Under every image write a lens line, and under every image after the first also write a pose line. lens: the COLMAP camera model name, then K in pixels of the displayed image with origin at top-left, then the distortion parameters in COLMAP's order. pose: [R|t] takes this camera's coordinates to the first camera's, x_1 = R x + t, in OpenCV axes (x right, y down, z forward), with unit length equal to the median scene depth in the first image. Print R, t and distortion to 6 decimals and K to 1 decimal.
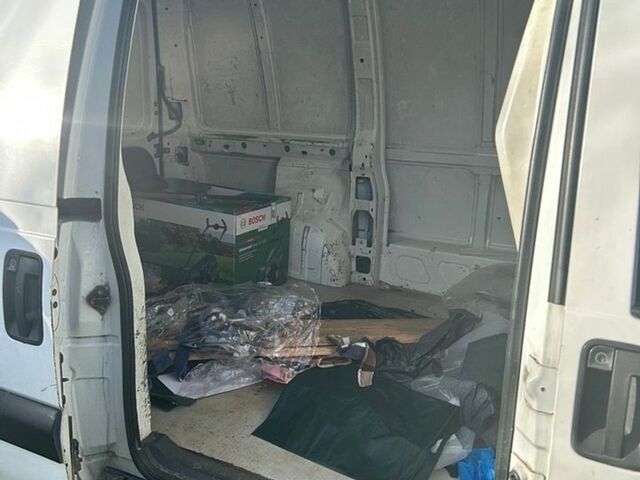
lens RADIAL K [[648.0, 0, 320.0], [0, 648.0, 240.0], [0, 0, 1]] dist [-0.002730, -0.020853]
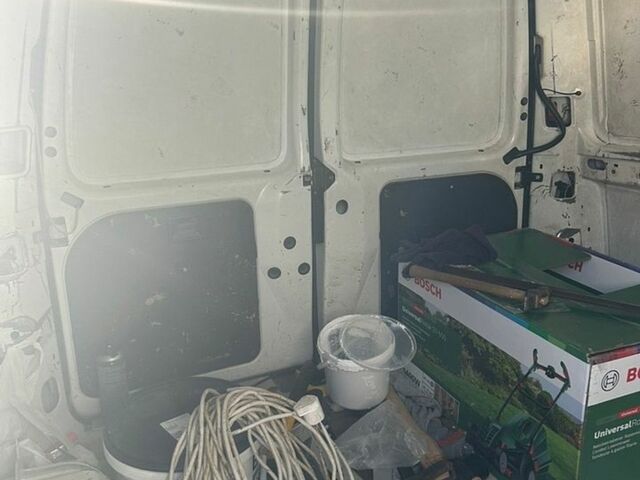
lens RADIAL K [[612.2, 0, 320.0], [0, 612.2, 240.0], [0, 0, 1]] dist [0.008300, 0.006243]
pose [[0.736842, 0.114658, -0.666272, 0.004773], [-0.077204, 0.993337, 0.085562, -0.114821], [0.671643, -0.011607, 0.740784, 0.439276]]
